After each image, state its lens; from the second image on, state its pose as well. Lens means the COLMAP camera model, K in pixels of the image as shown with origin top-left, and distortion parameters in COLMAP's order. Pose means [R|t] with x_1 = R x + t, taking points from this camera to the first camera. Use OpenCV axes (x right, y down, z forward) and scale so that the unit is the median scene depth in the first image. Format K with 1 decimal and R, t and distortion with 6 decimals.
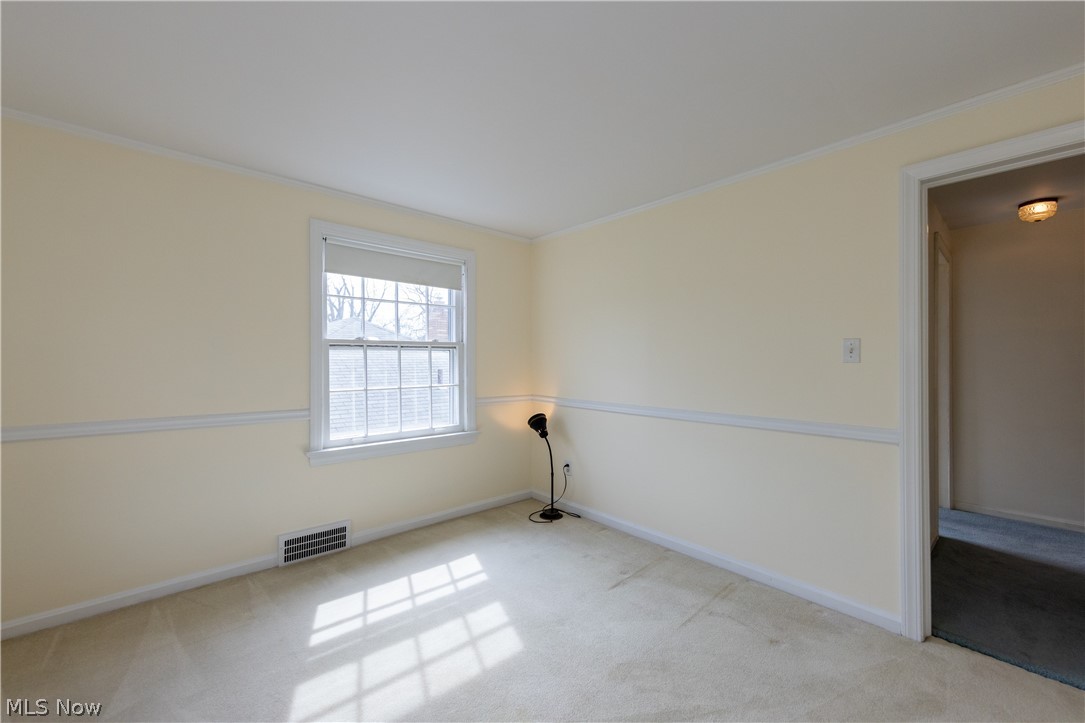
lens RADIAL K [[413.6, 0, 540.7], [0, 413.6, 365.4], [0, 0, 1]] dist [-0.002360, -0.000250]
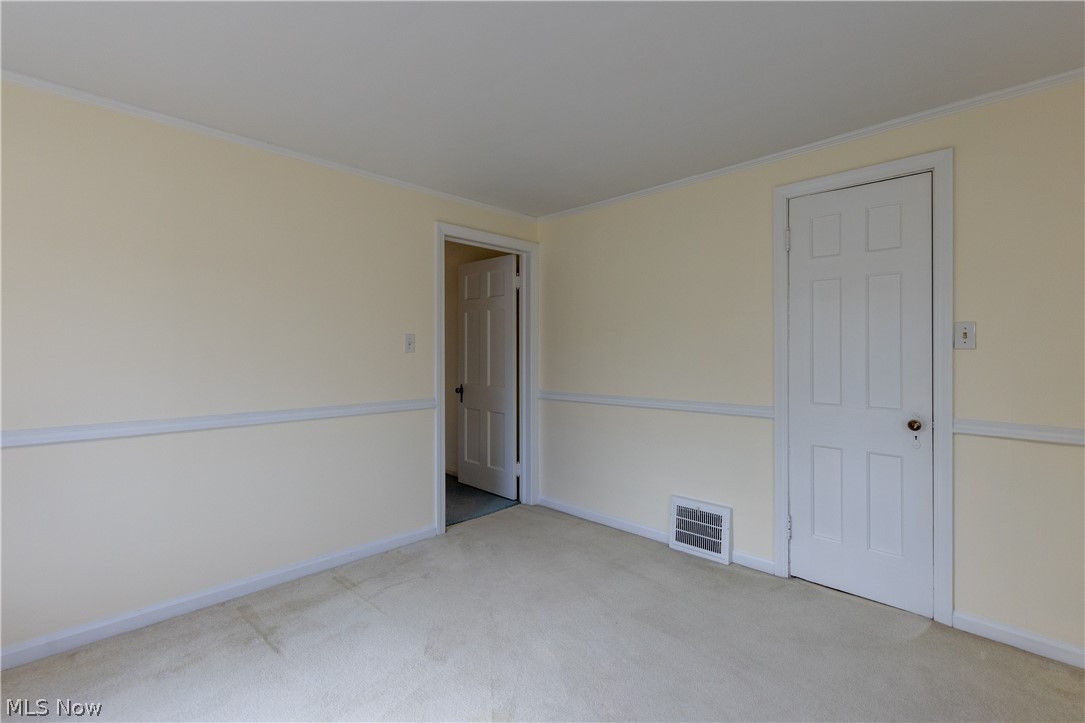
lens RADIAL K [[489.5, 0, 547.2], [0, 489.5, 358.9], [0, 0, 1]] dist [-0.000623, 0.000720]
pose [[-0.045925, -0.014158, 0.998845, -0.793954], [0.009773, 0.999845, 0.014621, -0.004047], [-0.998897, 0.010433, -0.045780, 0.599848]]
